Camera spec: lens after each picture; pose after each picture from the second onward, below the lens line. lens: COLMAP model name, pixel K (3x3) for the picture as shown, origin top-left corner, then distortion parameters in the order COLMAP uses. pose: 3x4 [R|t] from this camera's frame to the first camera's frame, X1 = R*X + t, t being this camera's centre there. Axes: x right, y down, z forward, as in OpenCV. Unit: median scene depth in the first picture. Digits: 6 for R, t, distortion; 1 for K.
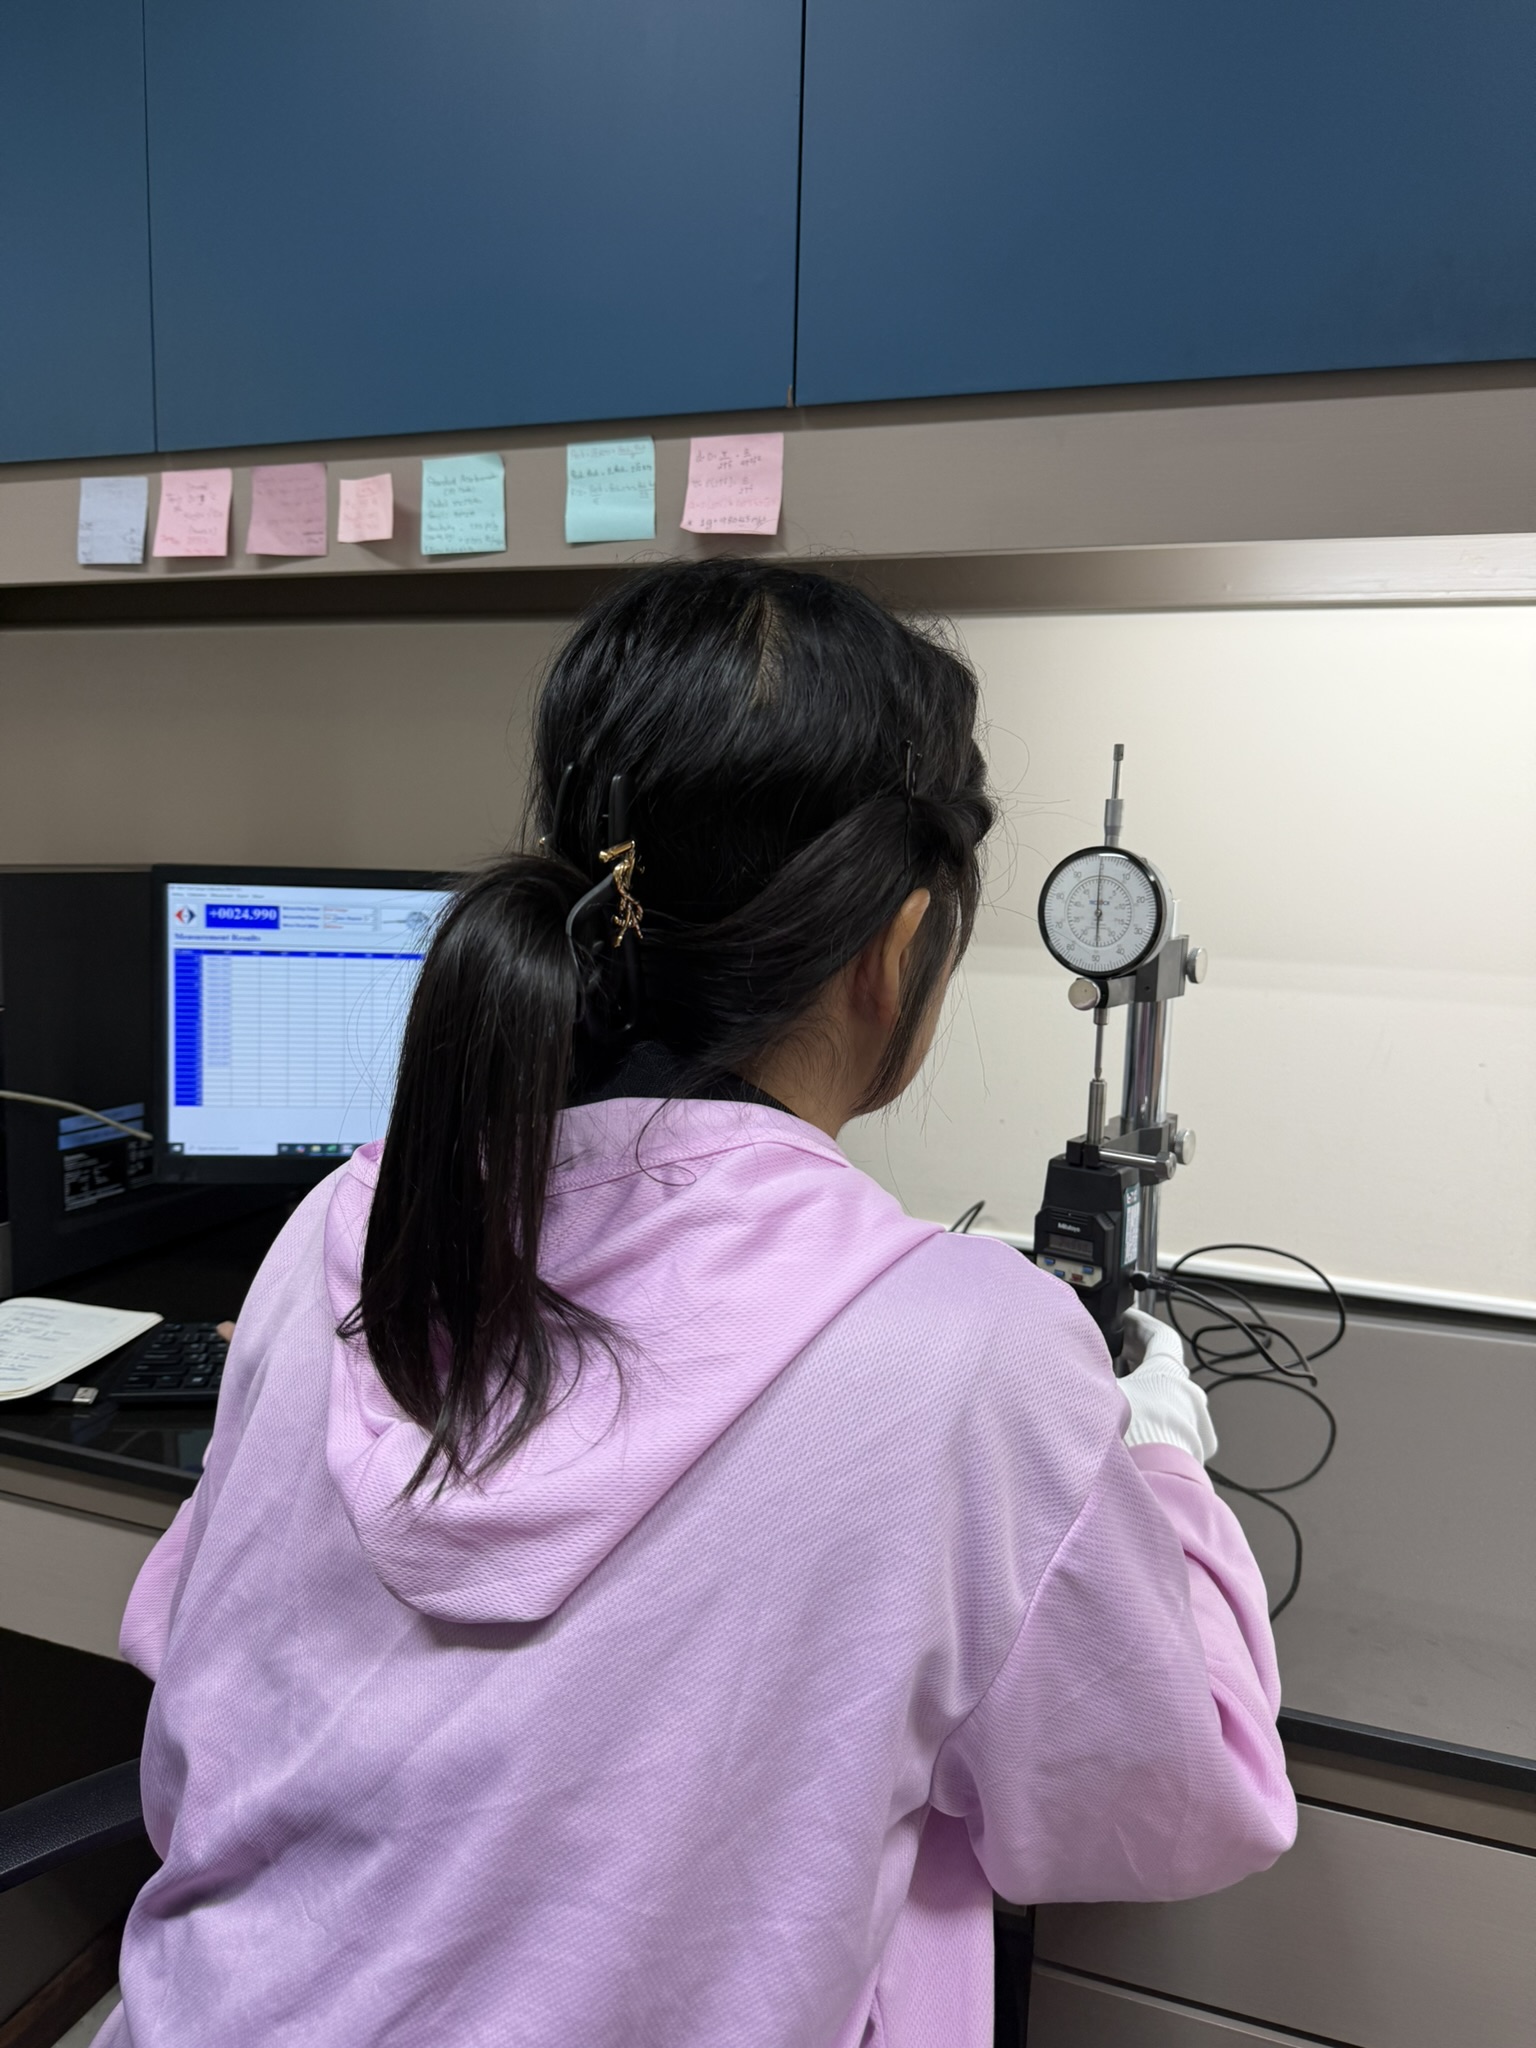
lens RADIAL K [[1469.0, 0, 773.5], [0, 1469.0, 1020.5], [0, 0, 1]] dist [0.068930, -0.145348]
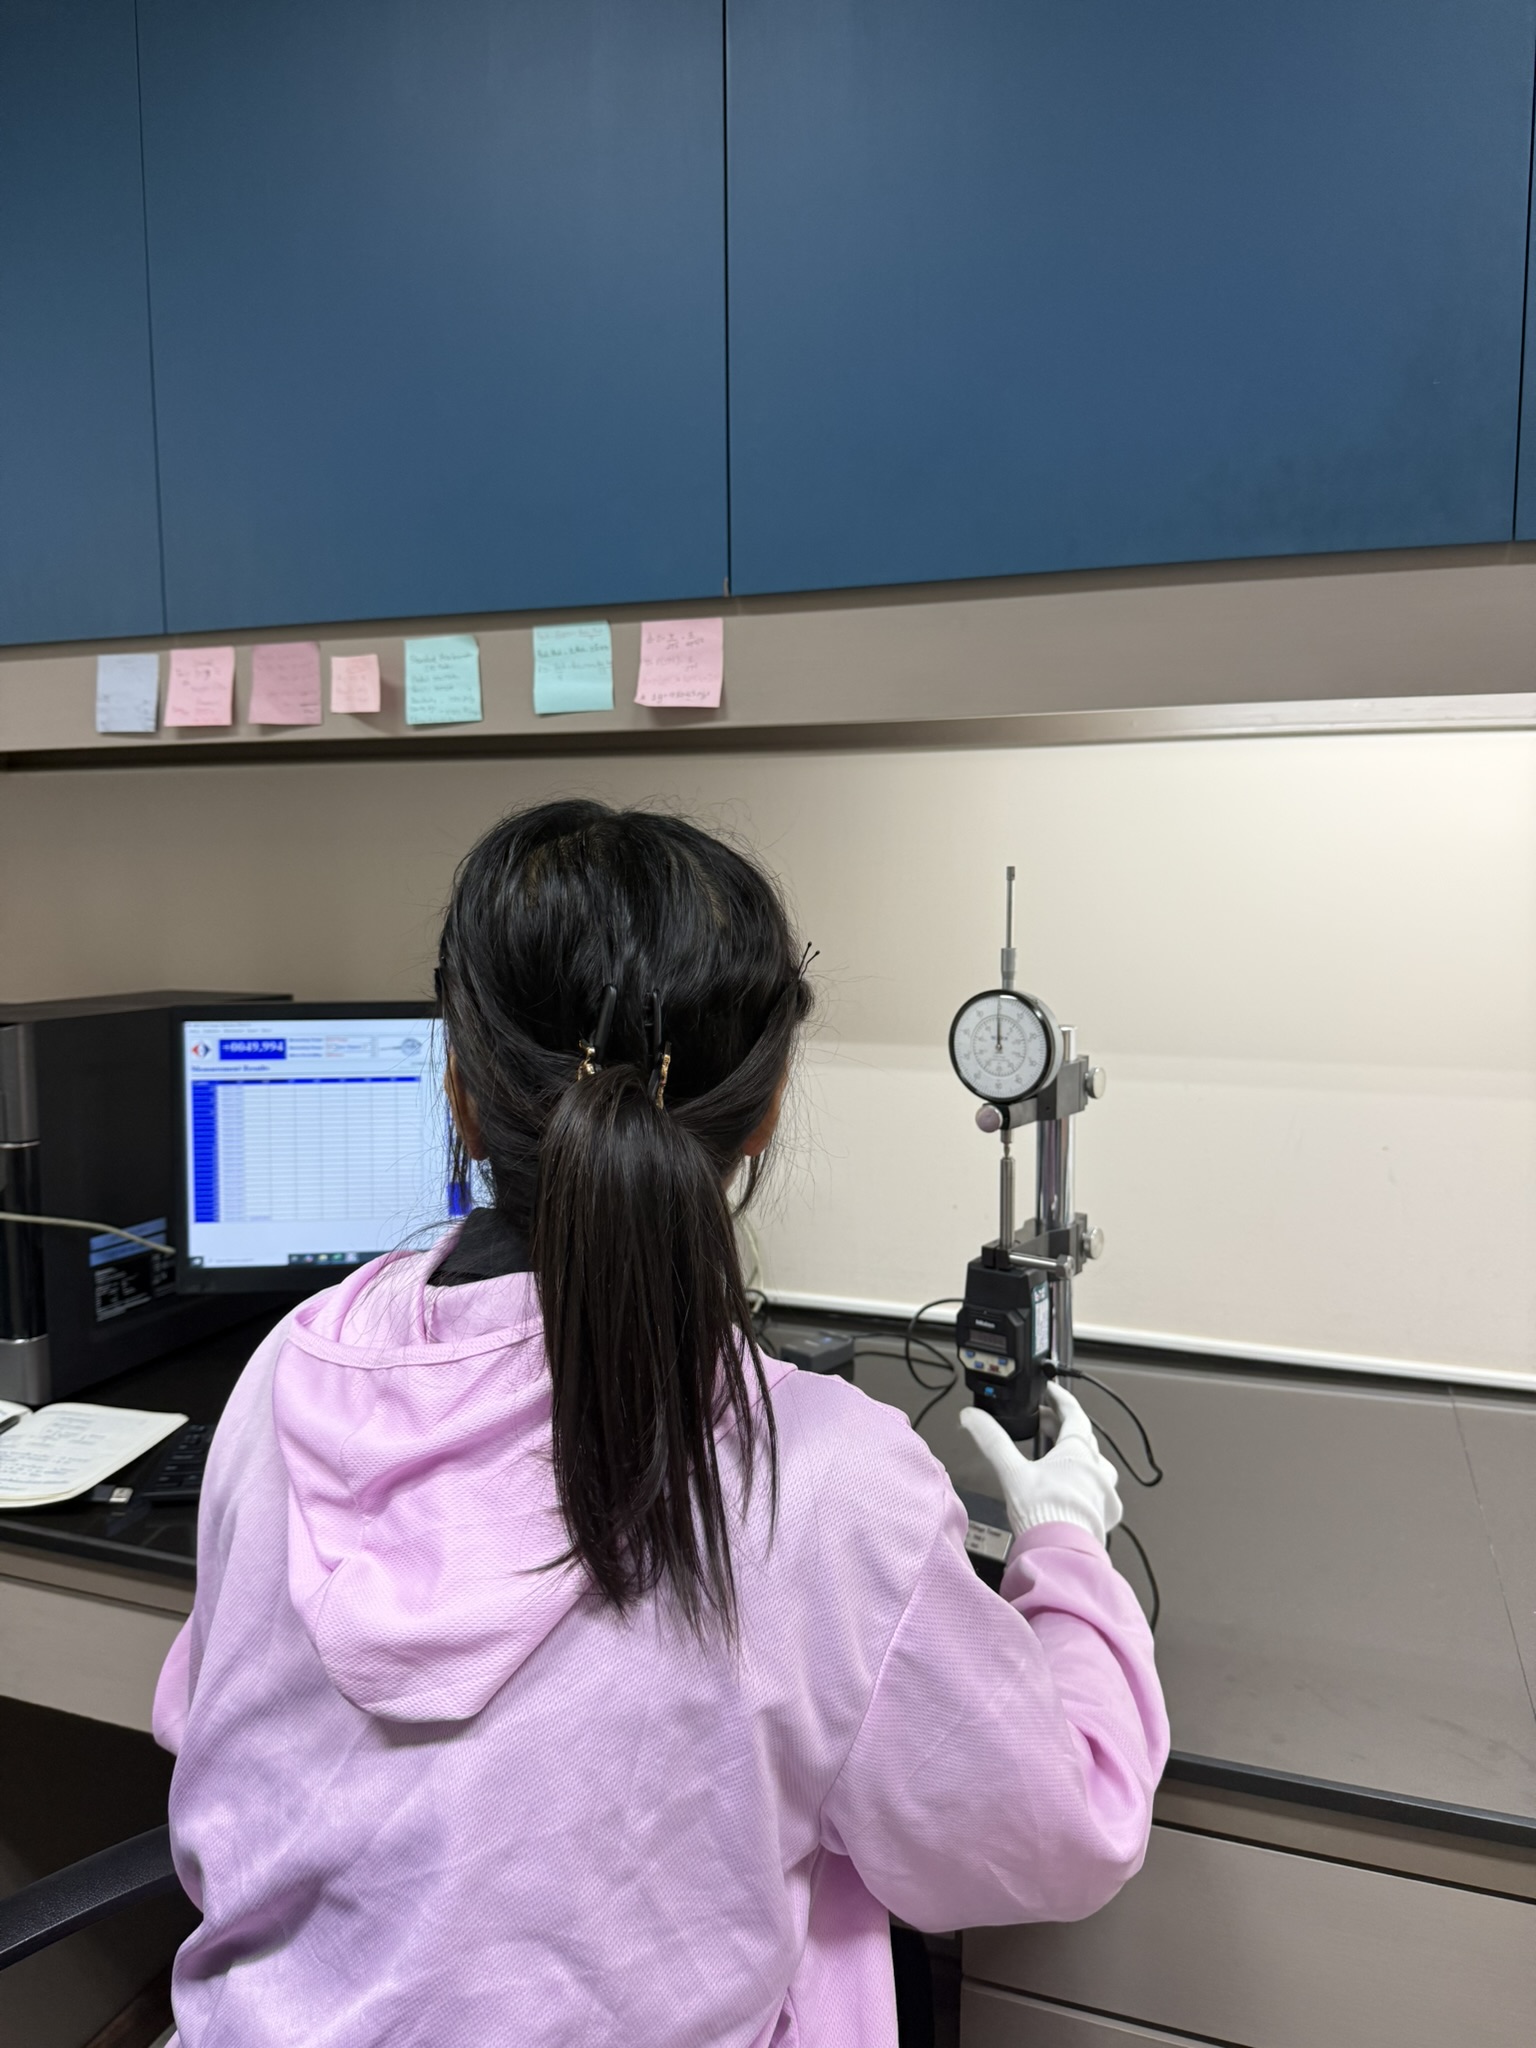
lens RADIAL K [[1454.3, 0, 769.7], [0, 1454.3, 1027.2], [0, 0, 1]] dist [0.154417, -0.374847]
pose [[0.999482, -0.031166, -0.008068, 0.042053], [0.030903, 0.999045, -0.030875, -0.047855], [0.009023, 0.030609, 0.999491, -0.113078]]
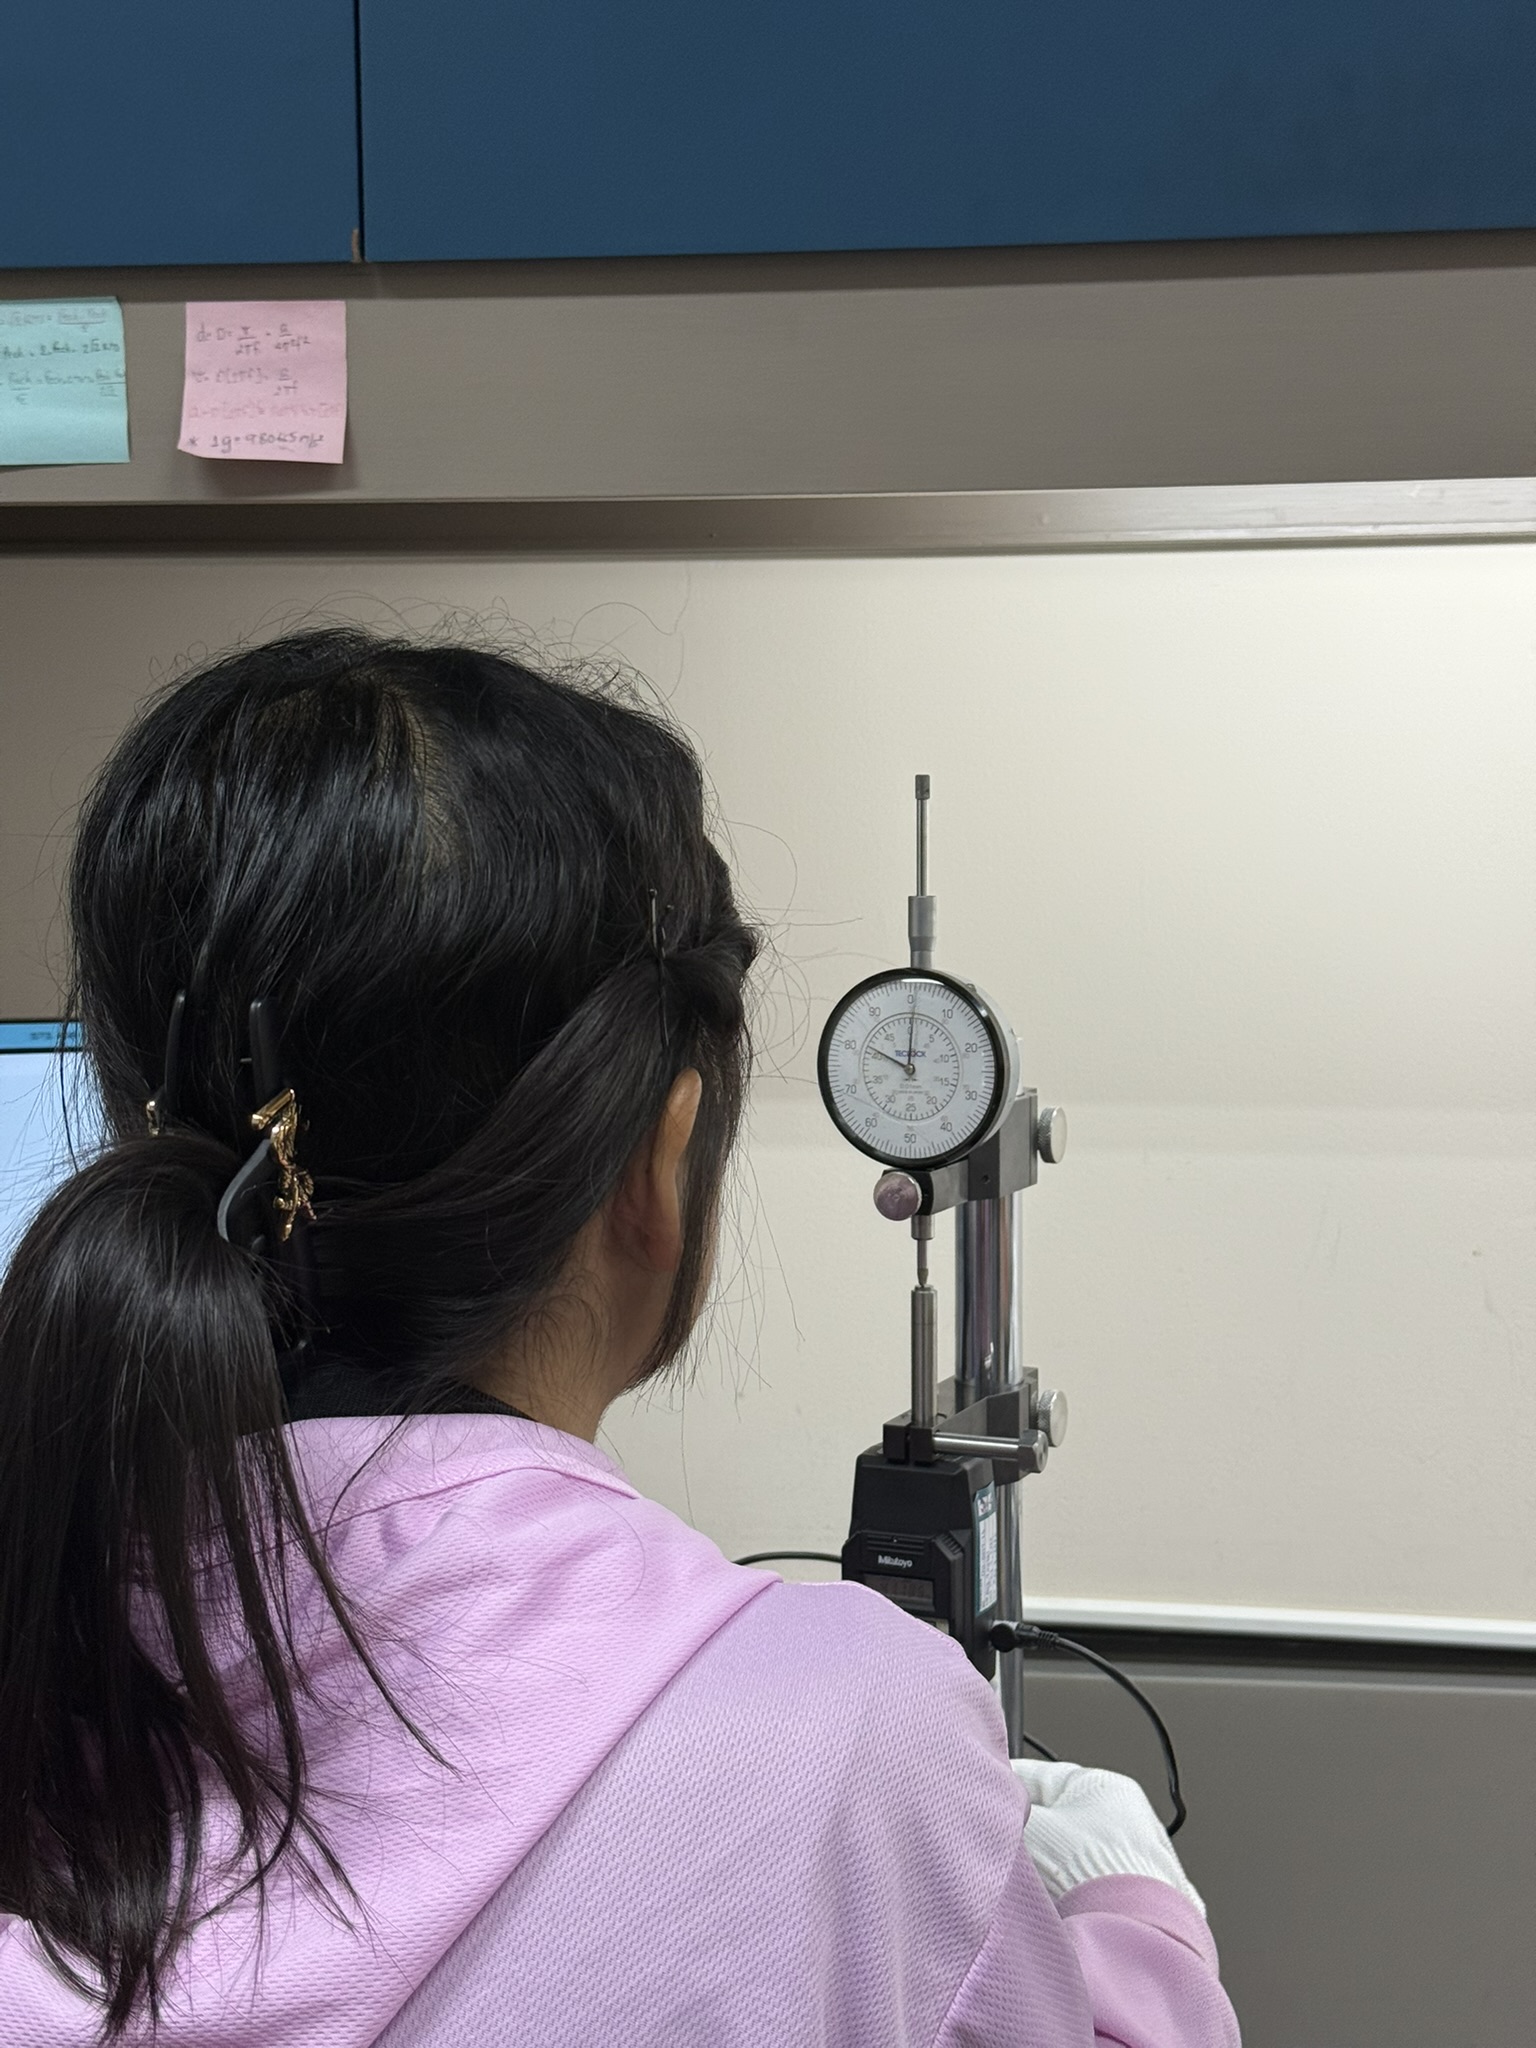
lens RADIAL K [[2899.0, 0, 831.5], [0, 2899.0, 982.0], [0, 0, 1]] dist [0.061778, -0.039695]
pose [[0.972808, -0.043503, 0.227491, -0.084148], [0.060179, 0.995944, -0.066888, -0.022540], [-0.223659, 0.078759, 0.971480, -0.197128]]
